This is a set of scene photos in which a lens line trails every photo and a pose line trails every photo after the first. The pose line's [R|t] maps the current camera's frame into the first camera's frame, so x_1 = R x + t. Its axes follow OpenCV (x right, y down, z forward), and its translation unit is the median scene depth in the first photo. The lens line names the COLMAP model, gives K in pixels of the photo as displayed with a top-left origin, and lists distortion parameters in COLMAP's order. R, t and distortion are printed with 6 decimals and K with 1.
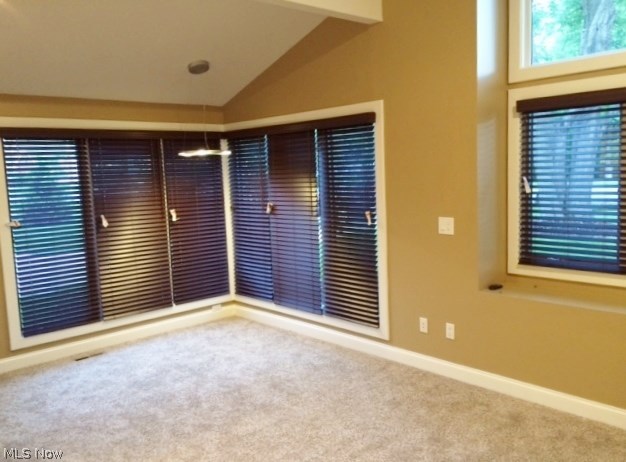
lens RADIAL K [[539.1, 0, 314.1], [0, 539.1, 231.7], [0, 0, 1]] dist [0.088369, -0.122847]
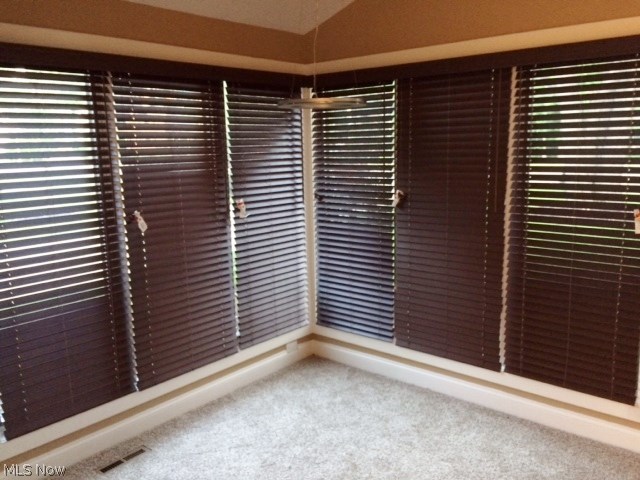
lens RADIAL K [[551.1, 0, 322.2], [0, 551.1, 241.3], [0, 0, 1]] dist [0.088369, -0.122847]
pose [[0.993031, -0.002670, 0.117826, -0.318283], [-0.004880, 0.997954, 0.063750, -0.043666], [-0.117755, -0.063881, 0.990986, 0.479650]]
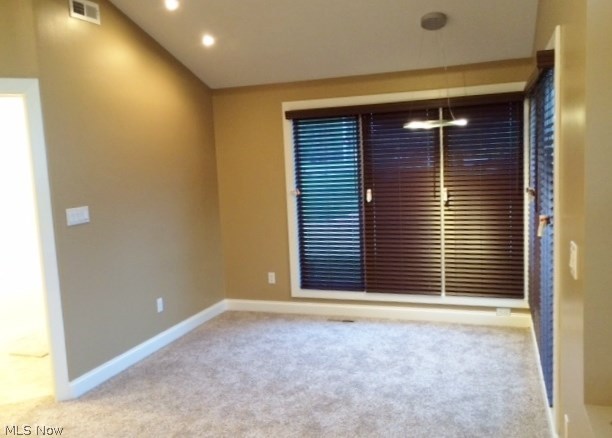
lens RADIAL K [[548.4, 0, 306.2], [0, 548.4, 218.8], [0, 0, 1]] dist [0.033630, -0.002275]
pose [[0.469619, 0.117838, -0.874970, 0.548981], [-0.070304, 0.992897, 0.095986, -0.078997], [0.880066, 0.016437, 0.474567, 0.495676]]
